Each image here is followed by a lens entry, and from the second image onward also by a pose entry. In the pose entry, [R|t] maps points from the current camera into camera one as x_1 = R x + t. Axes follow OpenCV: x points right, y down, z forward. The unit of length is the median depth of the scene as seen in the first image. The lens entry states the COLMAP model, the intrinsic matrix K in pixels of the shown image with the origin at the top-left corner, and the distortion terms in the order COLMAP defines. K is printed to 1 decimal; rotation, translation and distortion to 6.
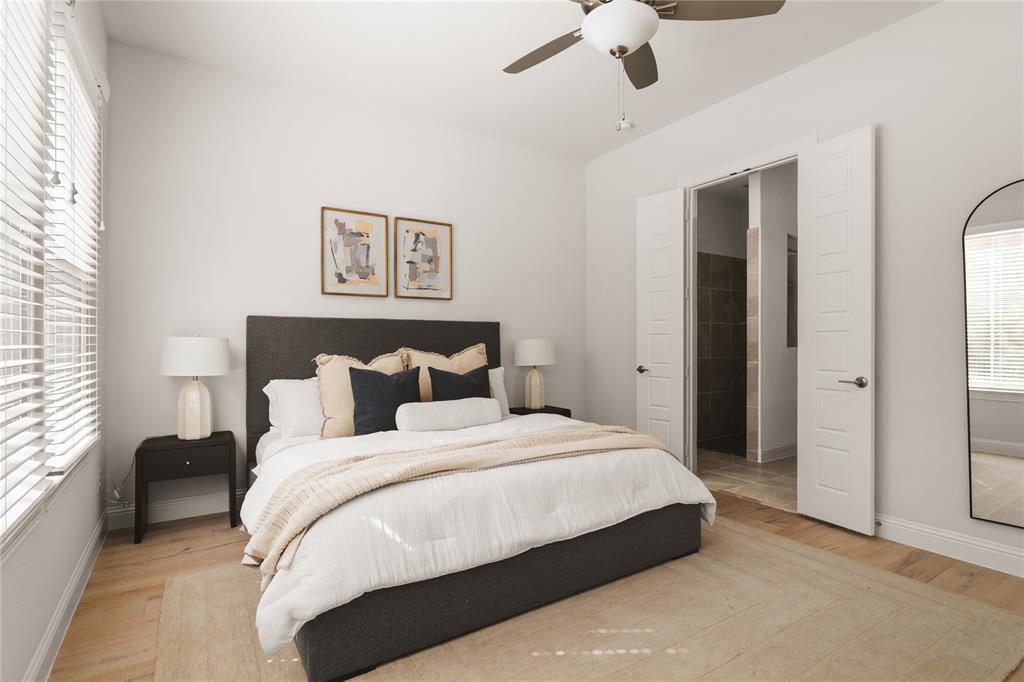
lens RADIAL K [[485.6, 0, 483.5], [0, 485.6, 342.0], [0, 0, 1]] dist [-0.001040, 0.000927]
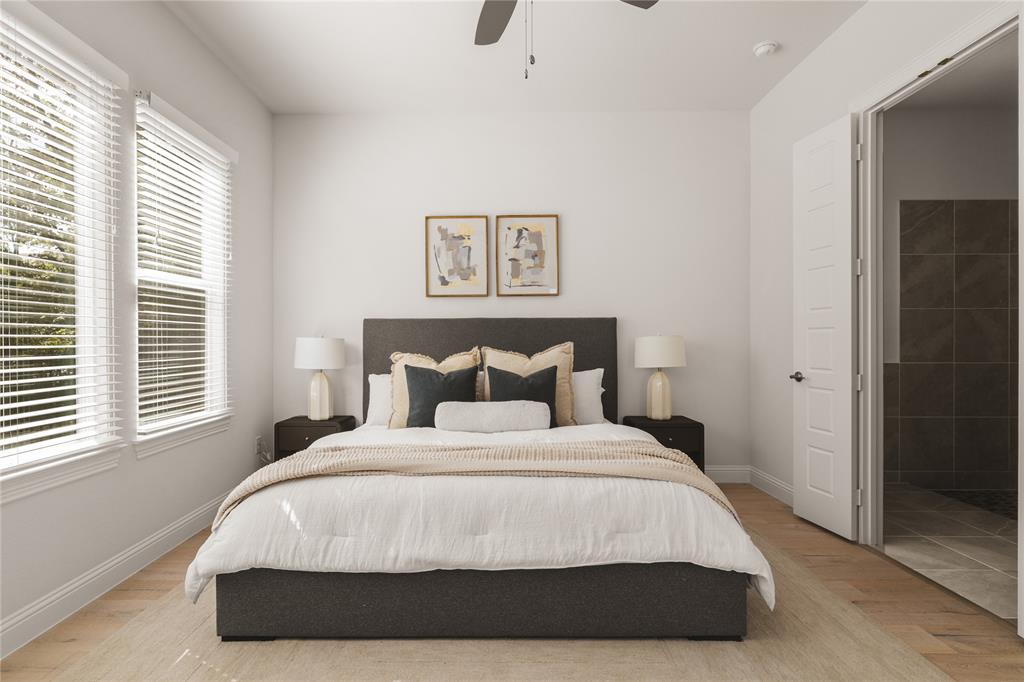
lens RADIAL K [[485.6, 0, 507.3], [0, 485.6, 340.5], [0, 0, 1]] dist [-0.001040, 0.000927]
pose [[0.847769, -0.003678, -0.530354, 0.425410], [0.004474, 0.999990, 0.000216, -0.000456], [0.530347, -0.002556, 0.847777, 0.187046]]
